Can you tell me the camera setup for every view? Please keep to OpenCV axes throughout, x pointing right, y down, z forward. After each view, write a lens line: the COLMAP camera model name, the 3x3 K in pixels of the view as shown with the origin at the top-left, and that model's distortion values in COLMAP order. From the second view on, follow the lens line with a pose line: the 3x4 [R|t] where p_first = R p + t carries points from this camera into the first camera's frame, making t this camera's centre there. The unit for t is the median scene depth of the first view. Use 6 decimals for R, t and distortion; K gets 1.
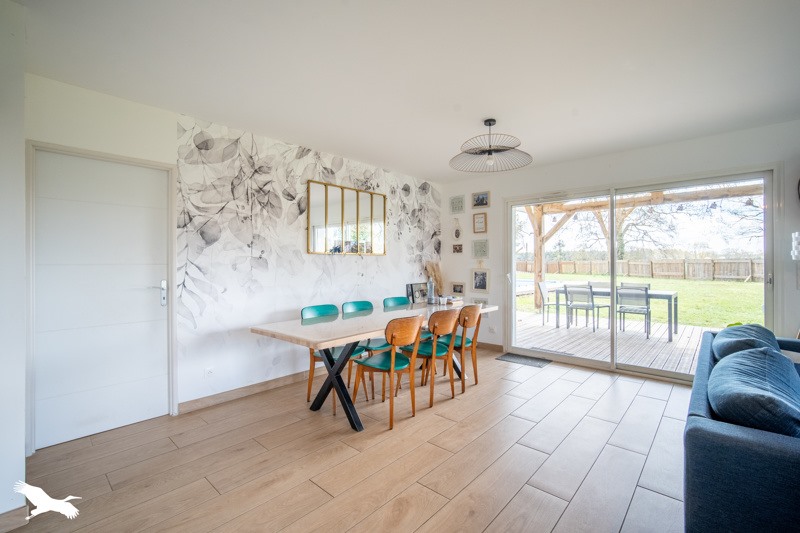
lens RADIAL K [[341.0, 0, 370.6], [0, 341.0, 266.7], [0, 0, 1]] dist [0.000119, 0.000172]
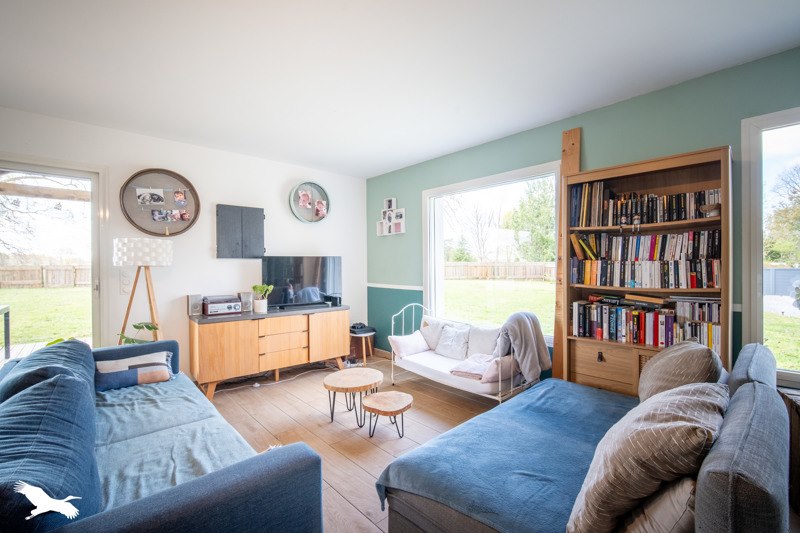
lens RADIAL K [[341.0, 0, 370.6], [0, 341.0, 266.7], [0, 0, 1]] dist [0.000119, 0.000172]
pose [[0.097555, 0.001292, 0.995229, 0.187428], [0.016744, 0.999855, -0.002940, -0.002089], [-0.995089, 0.016951, 0.097520, 0.078808]]
